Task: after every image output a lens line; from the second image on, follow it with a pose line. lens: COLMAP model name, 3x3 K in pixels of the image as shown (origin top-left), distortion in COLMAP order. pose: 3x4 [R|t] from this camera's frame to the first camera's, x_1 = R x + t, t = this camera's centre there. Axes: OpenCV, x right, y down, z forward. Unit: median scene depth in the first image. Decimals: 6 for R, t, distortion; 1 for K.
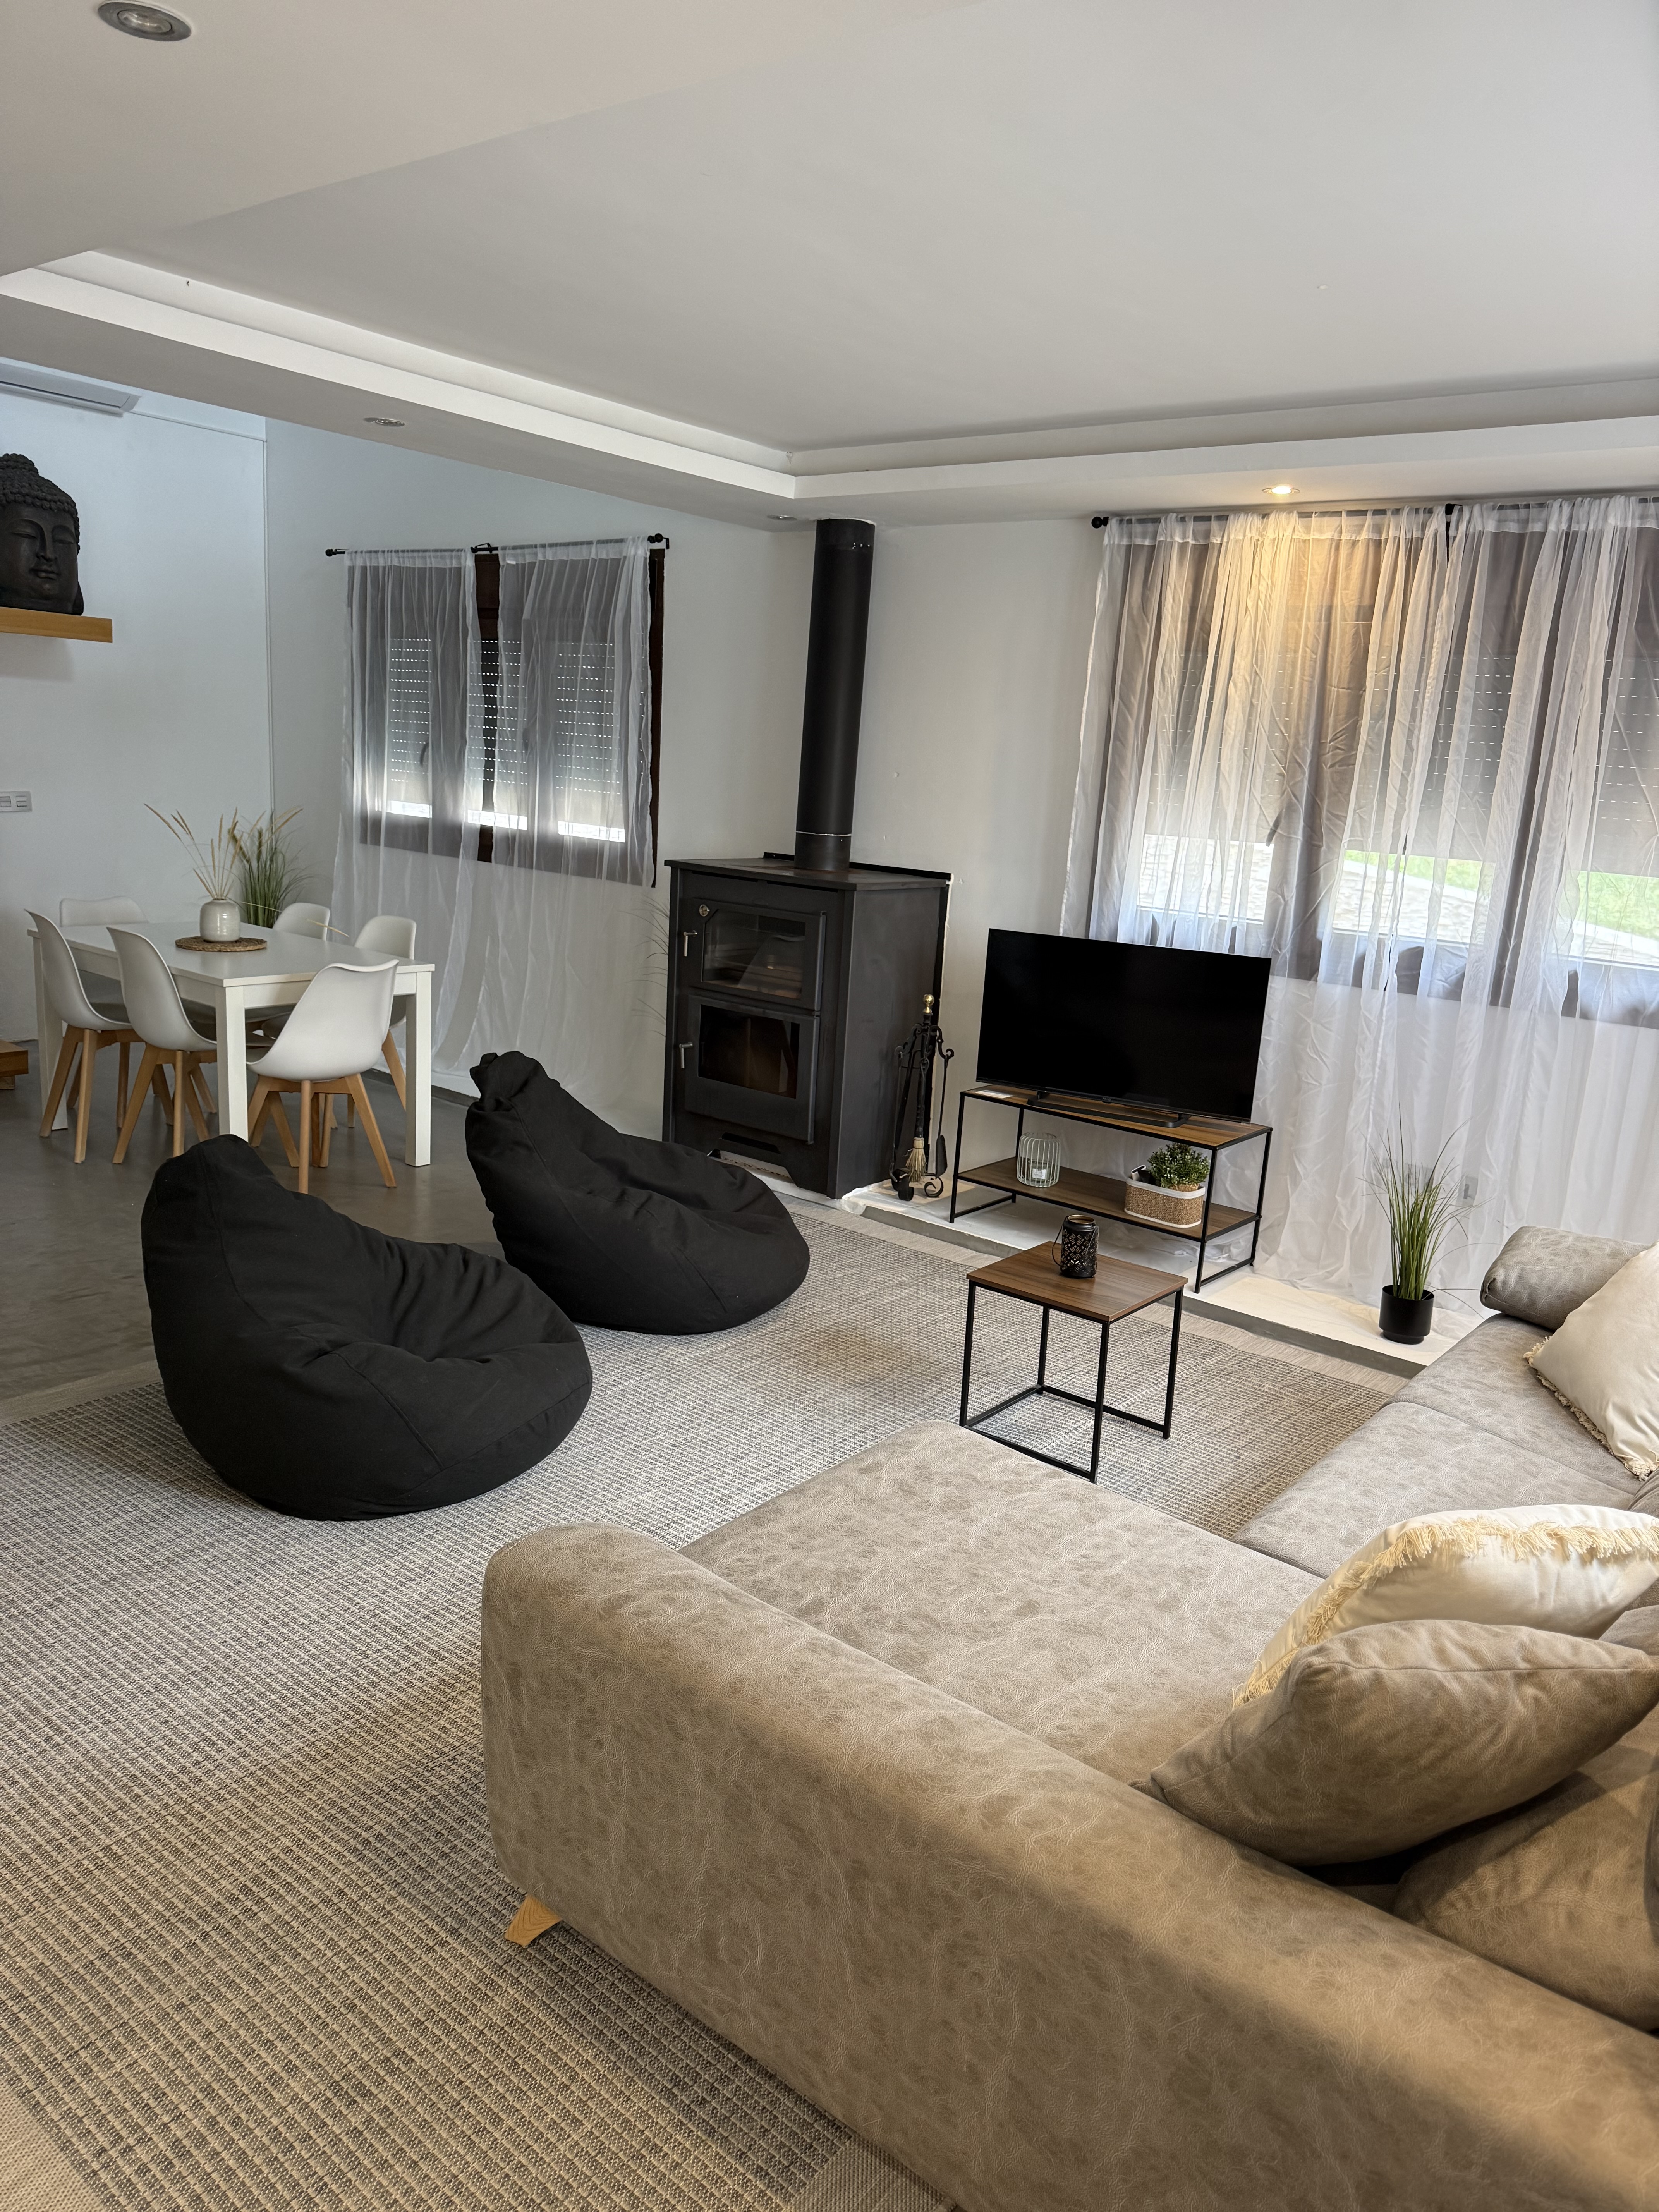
lens RADIAL K [[1541.8, 0, 829.5], [0, 1541.8, 1106.0], [0, 0, 1]] dist [0.082216, -0.132959]
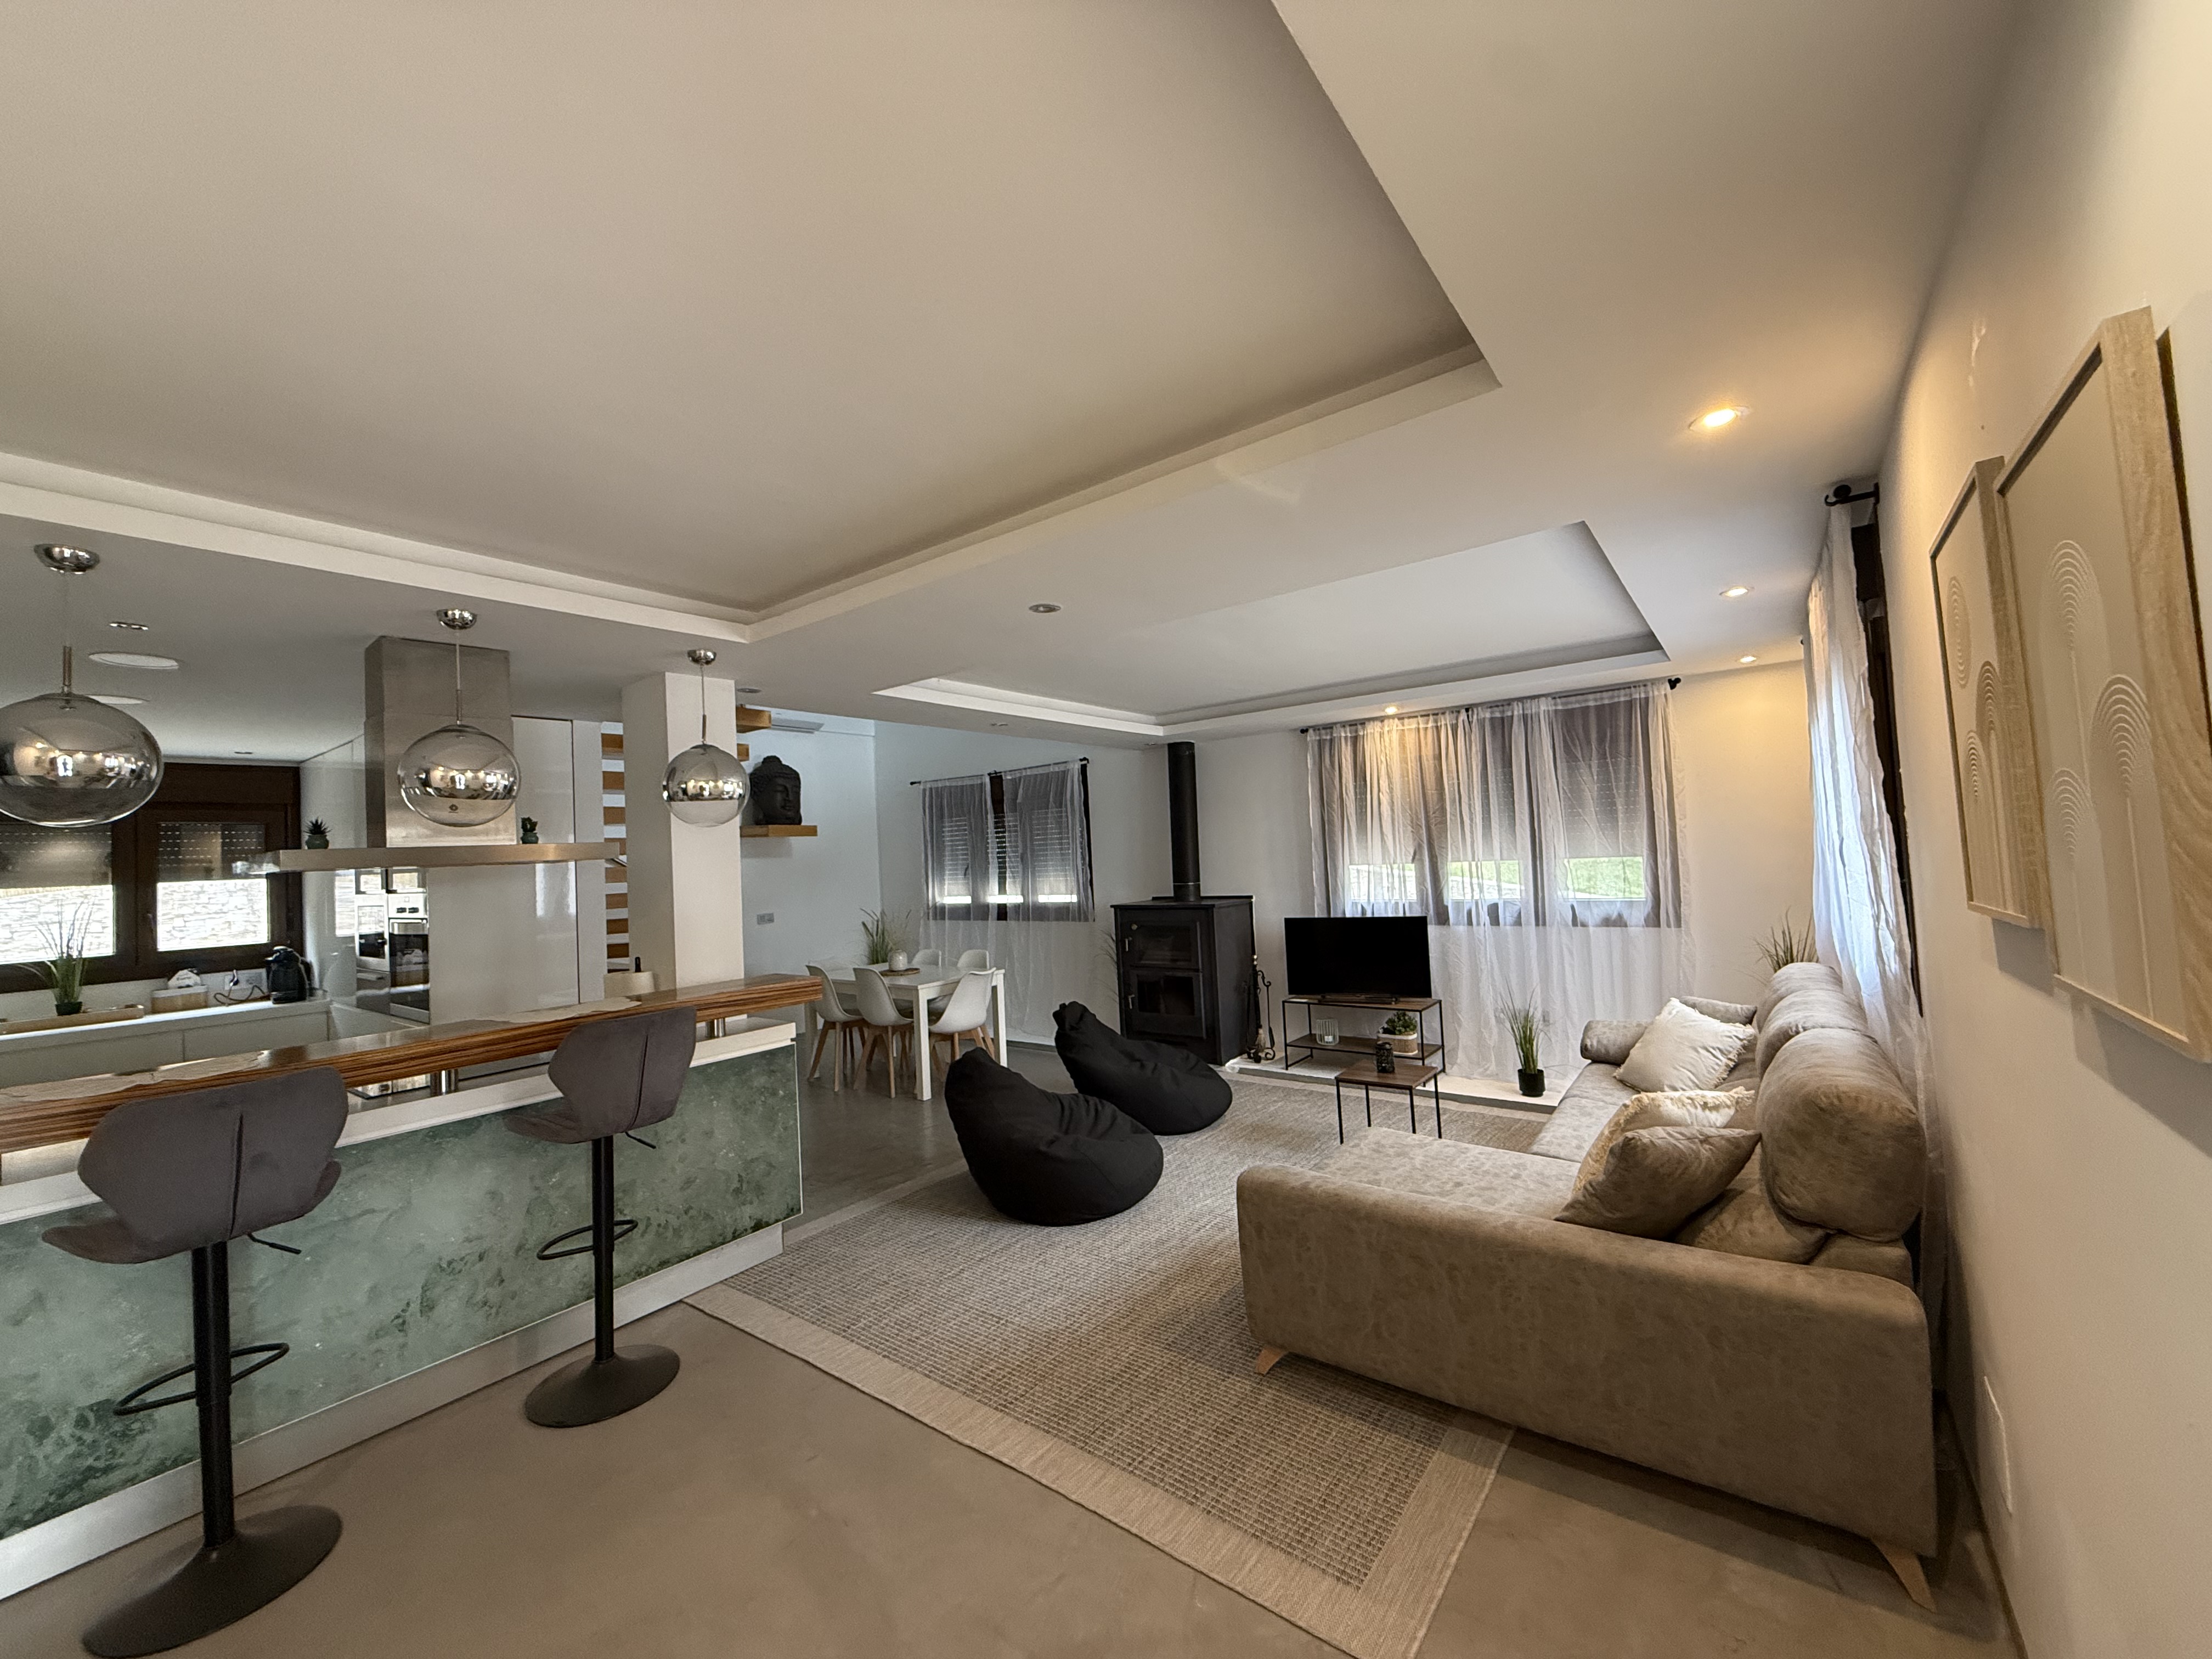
lens RADIAL K [[867.4, 0, 1106.0], [0, 867.4, 829.5], [0, 0, 1]] dist [-0.008039, -0.000179]
pose [[0.993767, -0.109191, 0.022459, -0.152238], [0.111320, 0.961346, -0.251837, 0.036360], [0.005907, 0.252767, 0.967509, -0.153501]]
